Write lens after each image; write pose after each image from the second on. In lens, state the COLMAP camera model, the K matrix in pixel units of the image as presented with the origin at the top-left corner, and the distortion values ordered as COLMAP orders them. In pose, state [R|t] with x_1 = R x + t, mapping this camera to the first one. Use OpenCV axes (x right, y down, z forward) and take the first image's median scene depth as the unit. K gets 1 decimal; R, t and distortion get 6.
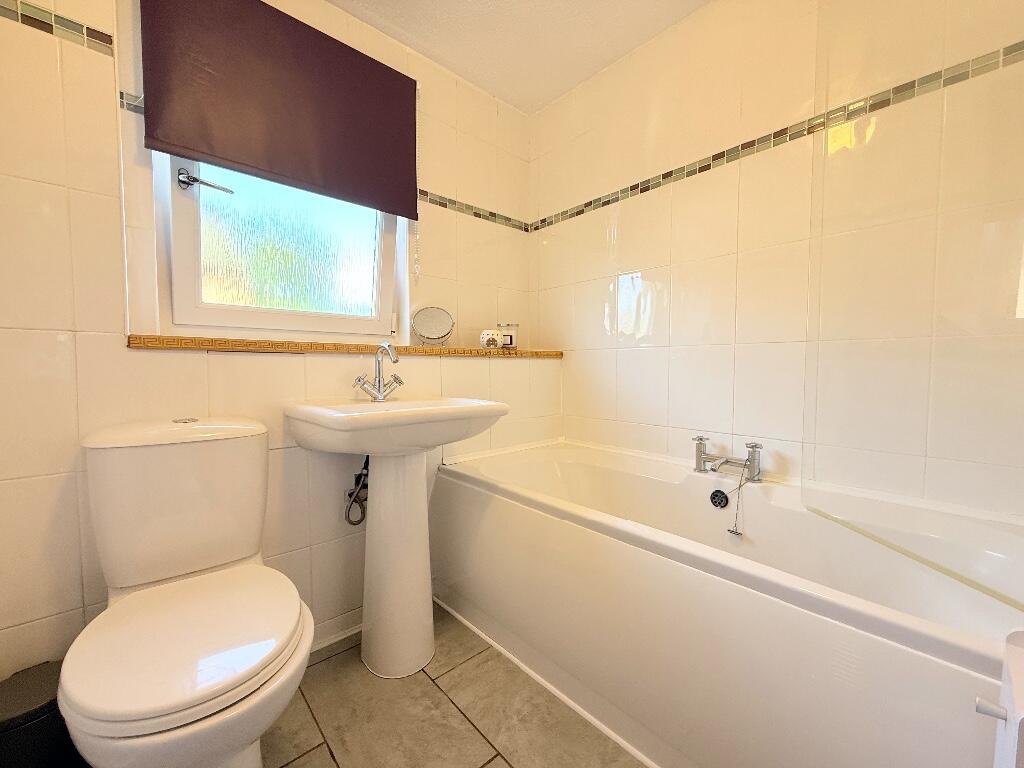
lens RADIAL K [[417.1, 0, 512.0], [0, 417.1, 384.0], [0, 0, 1]] dist [-0.000127, 0.000205]
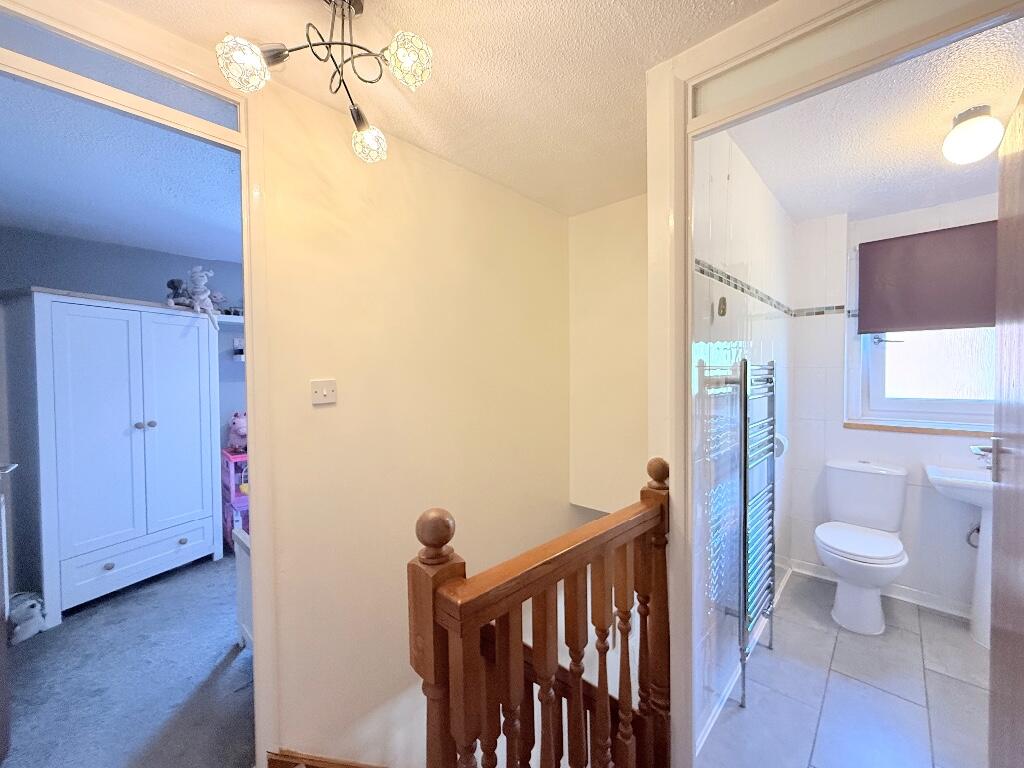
lens RADIAL K [[405.4, 0, 512.0], [0, 405.4, 384.0], [0, 0, 1]] dist [0.001267, 0.000178]
pose [[0.107630, -0.023319, -0.993918, 1.261388], [-0.076586, 0.996560, -0.031675, -0.125375], [0.991237, 0.079530, 0.105473, -1.221237]]
